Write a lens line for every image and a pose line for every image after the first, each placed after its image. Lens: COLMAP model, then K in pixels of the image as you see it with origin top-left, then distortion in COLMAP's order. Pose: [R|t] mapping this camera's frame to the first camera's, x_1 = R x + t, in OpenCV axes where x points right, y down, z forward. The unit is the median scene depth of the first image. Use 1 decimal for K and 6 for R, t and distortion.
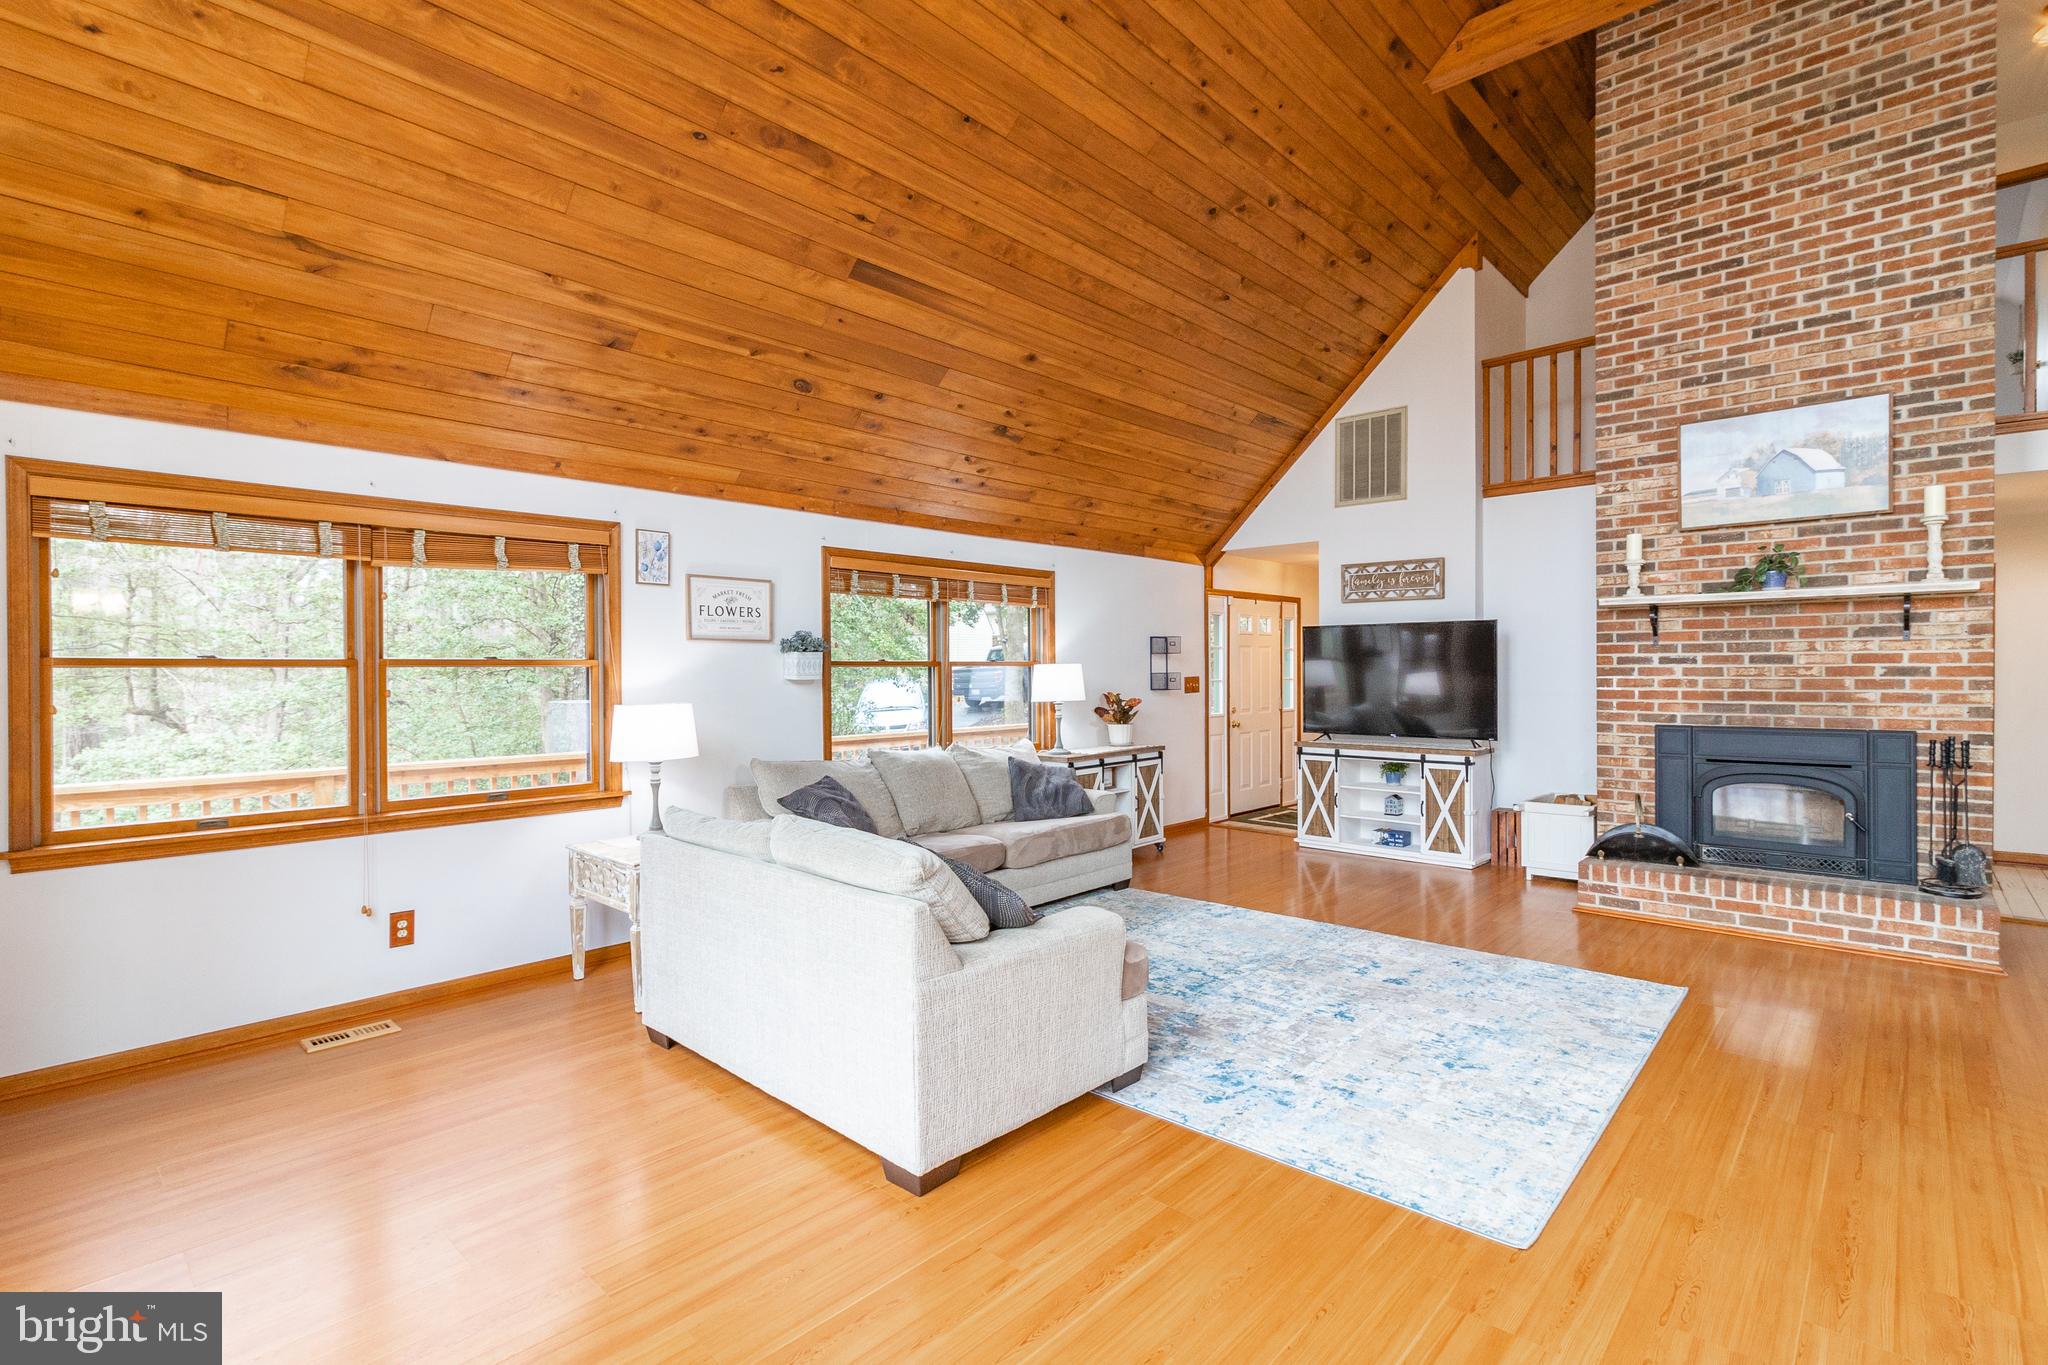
lens RADIAL K [[945.9, 0, 1069.1], [0, 945.9, 680.0], [0, 0, 1]] dist [0.003473, -0.000639]
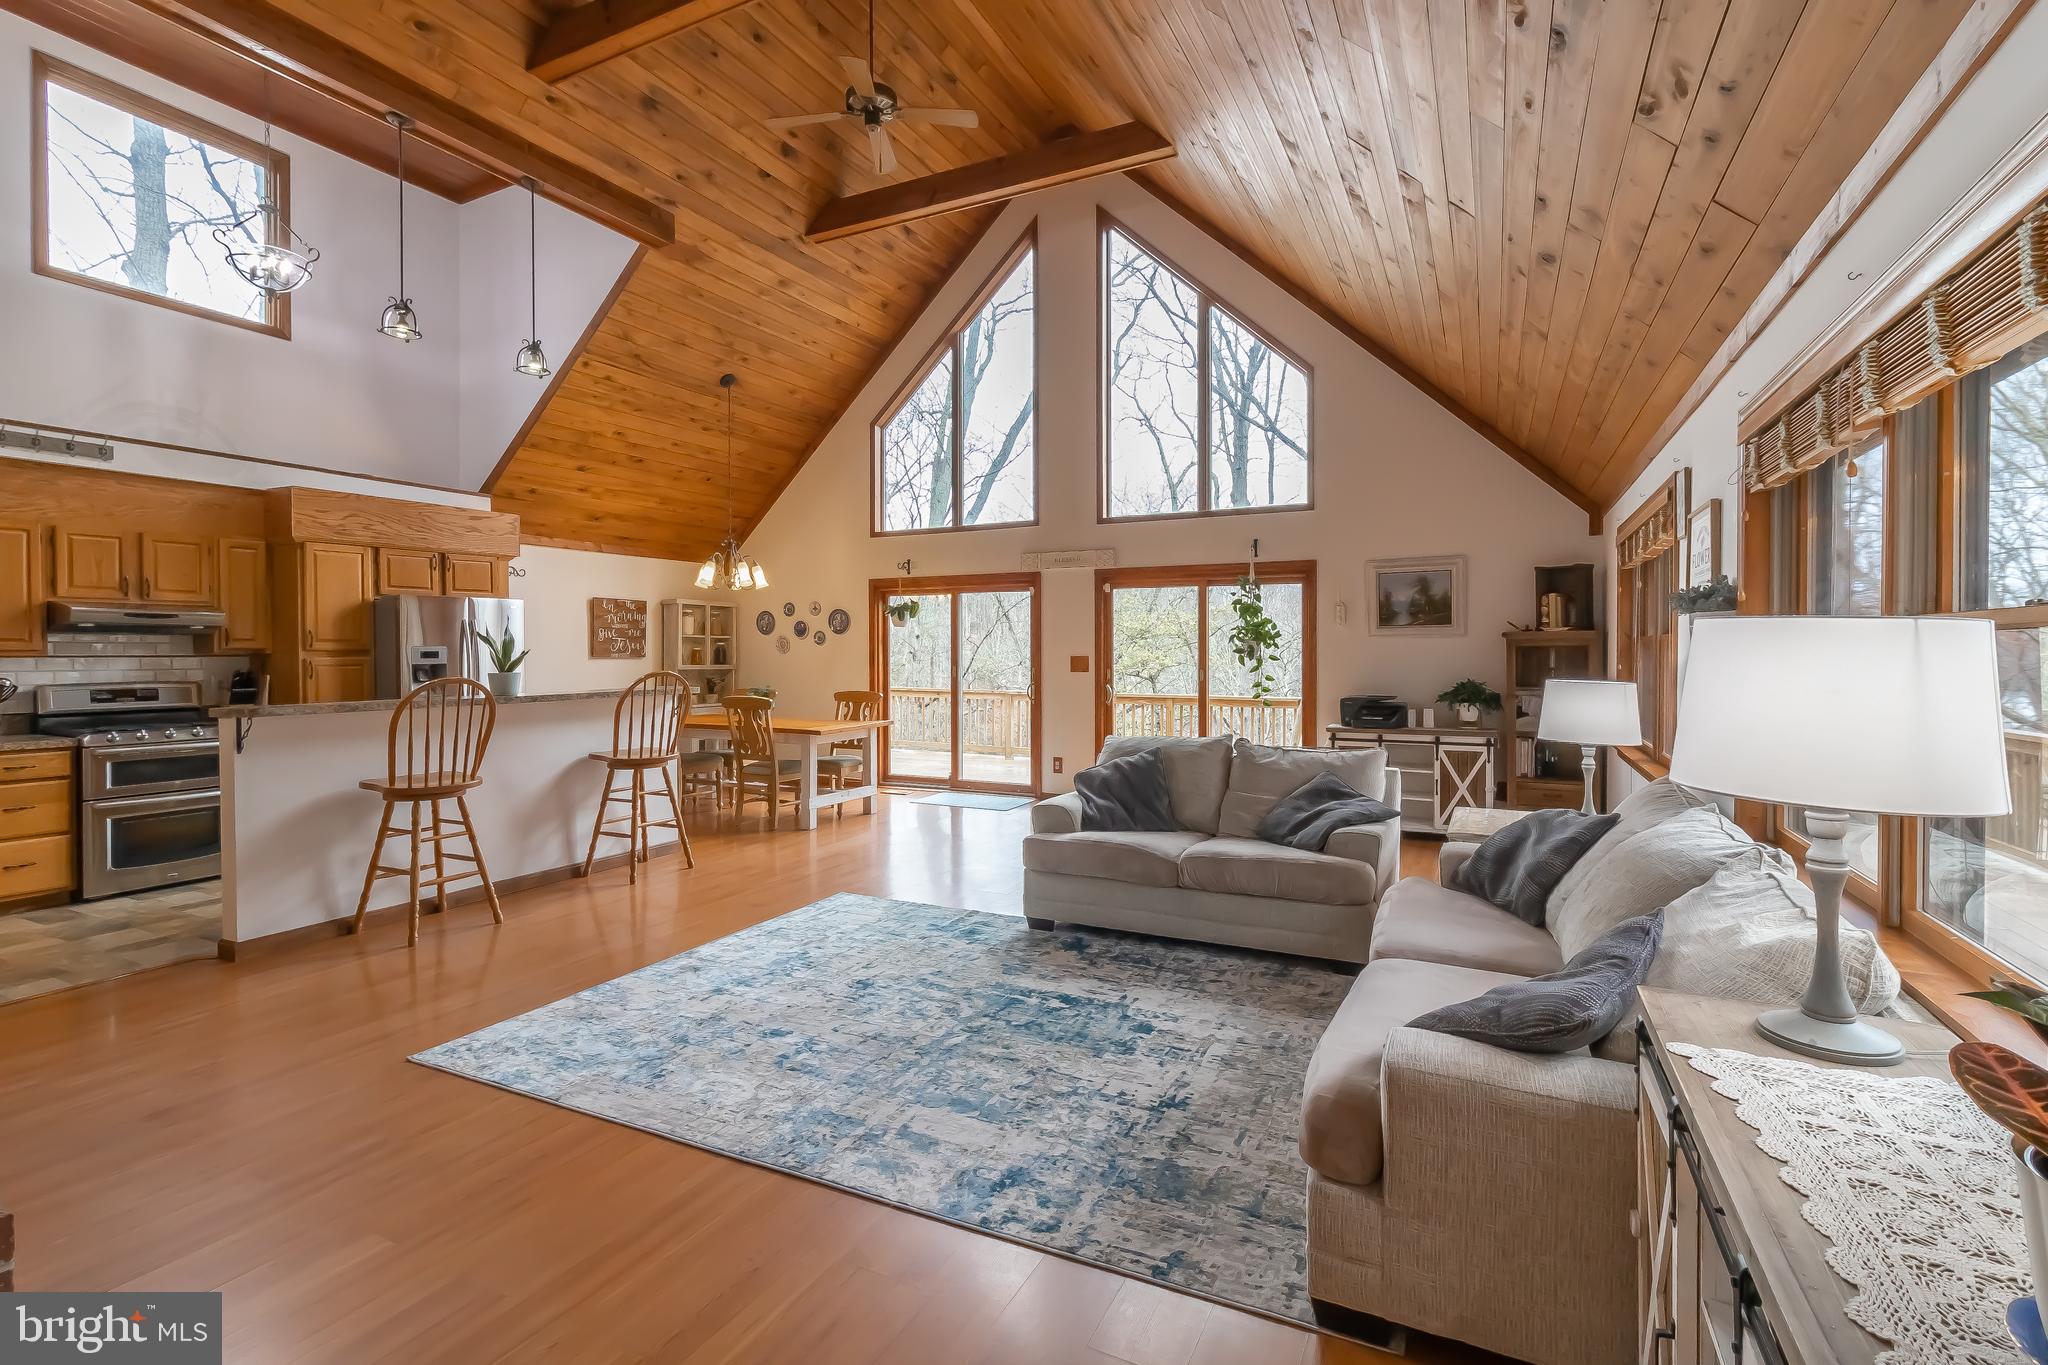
lens RADIAL K [[945.9, 0, 1010.2], [0, 945.9, 662.4], [0, 0, 1]] dist [0.003473, -0.000639]
pose [[-0.969174, 0.011122, -0.246126, 0.264731], [0.005579, 0.999715, 0.023208, -0.014397], [0.246314, 0.021119, -0.968960, 1.393459]]
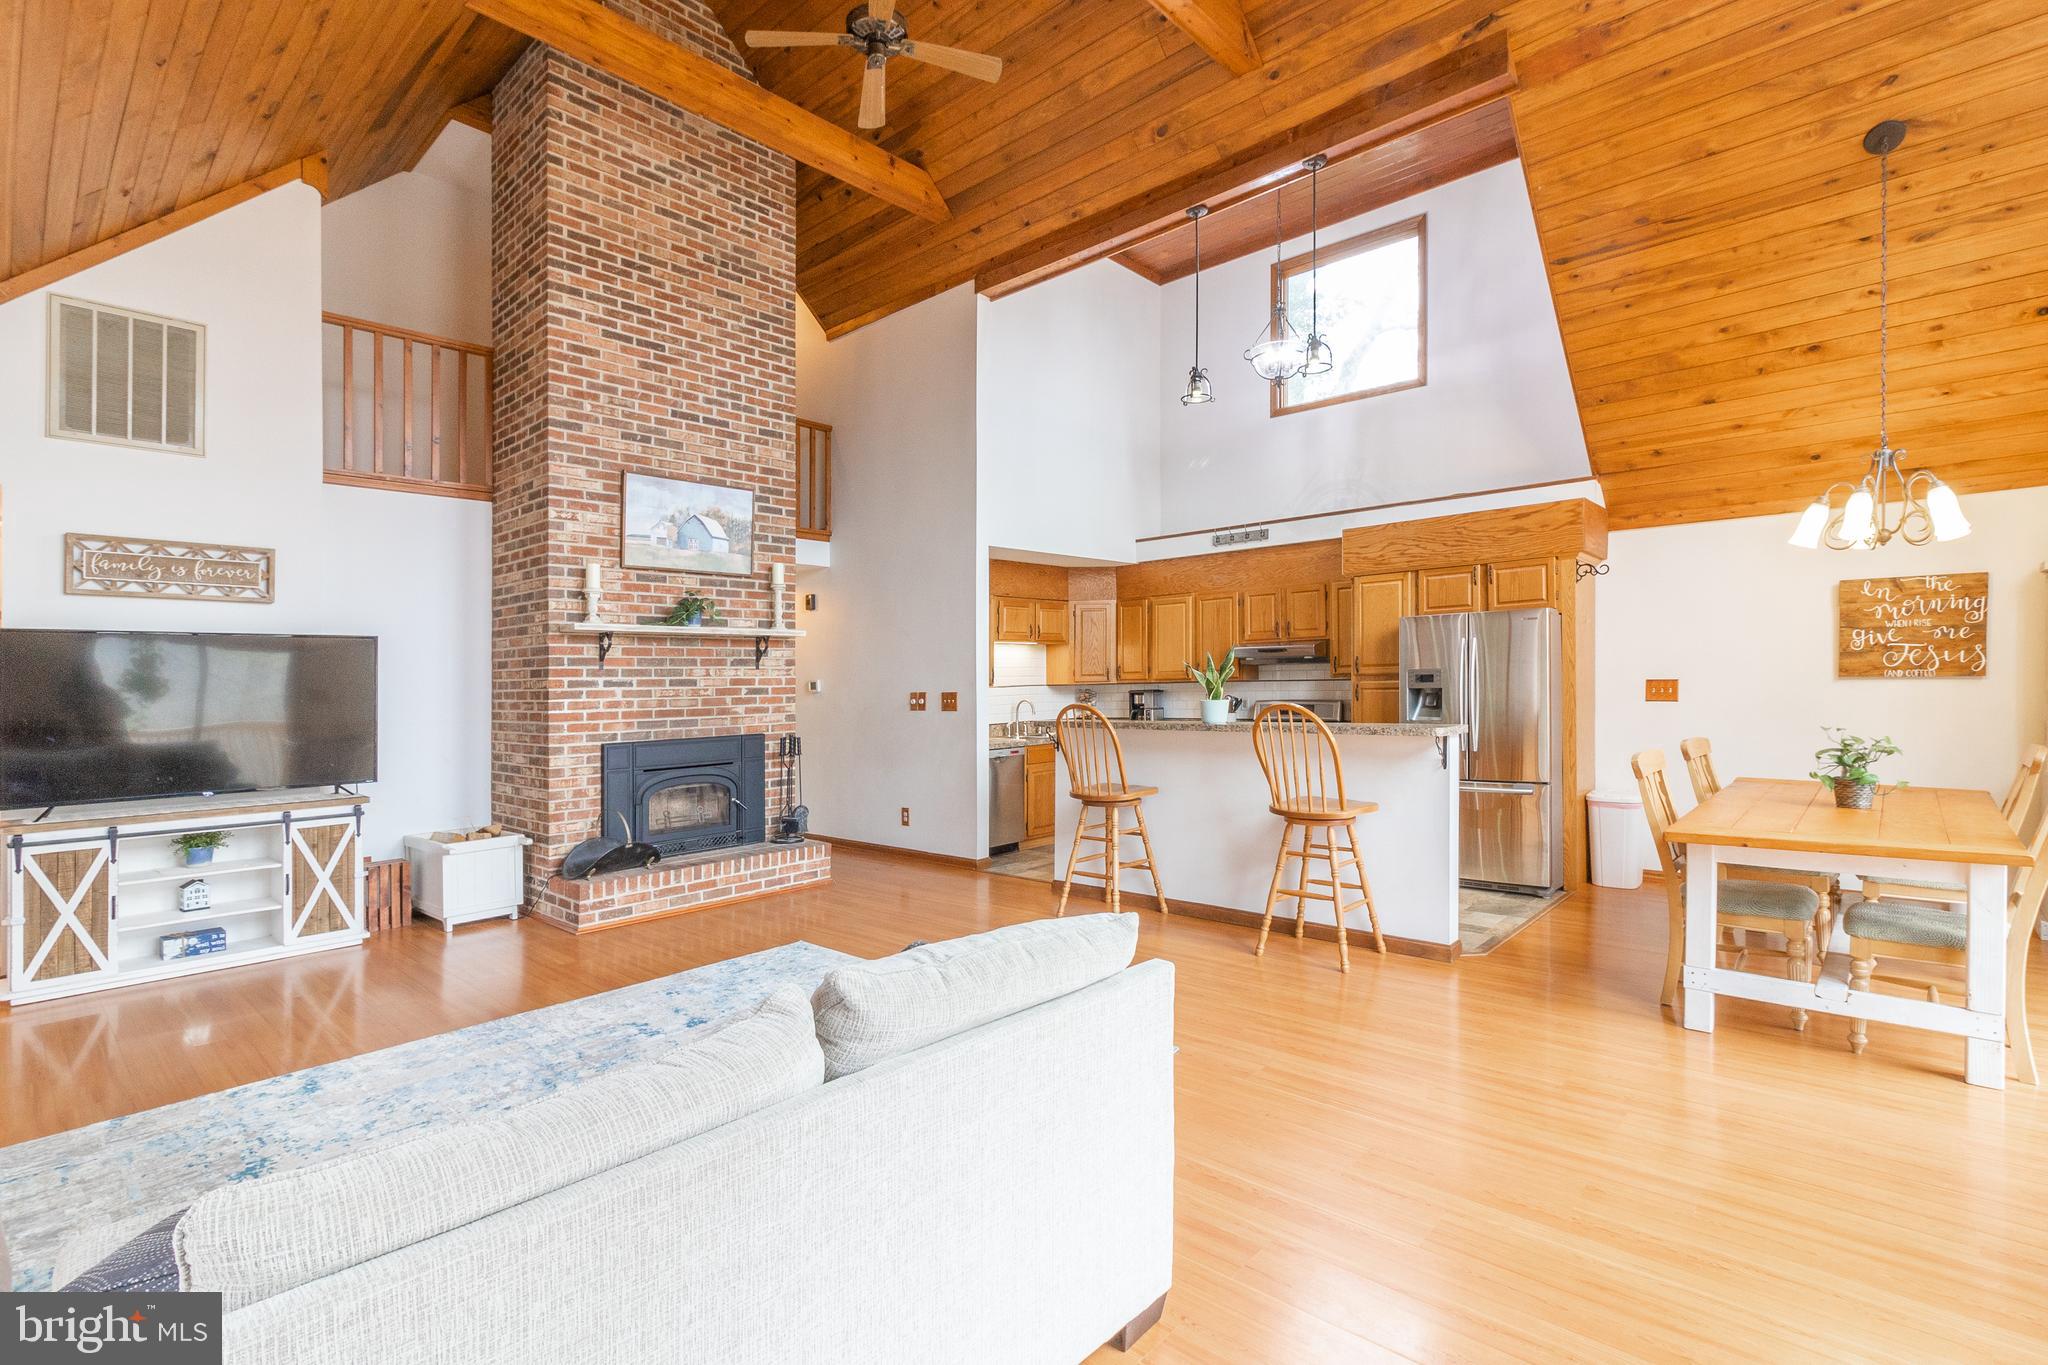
lens RADIAL K [[945.9, 0, 1057.0], [0, 945.9, 669.3], [0, 0, 1]] dist [0.003473, -0.000639]
pose [[-0.000110, 0.018133, 0.999836, -0.454111], [0.028225, 0.999437, -0.018123, -0.003102], [-0.999602, 0.028219, -0.000622, 0.480952]]
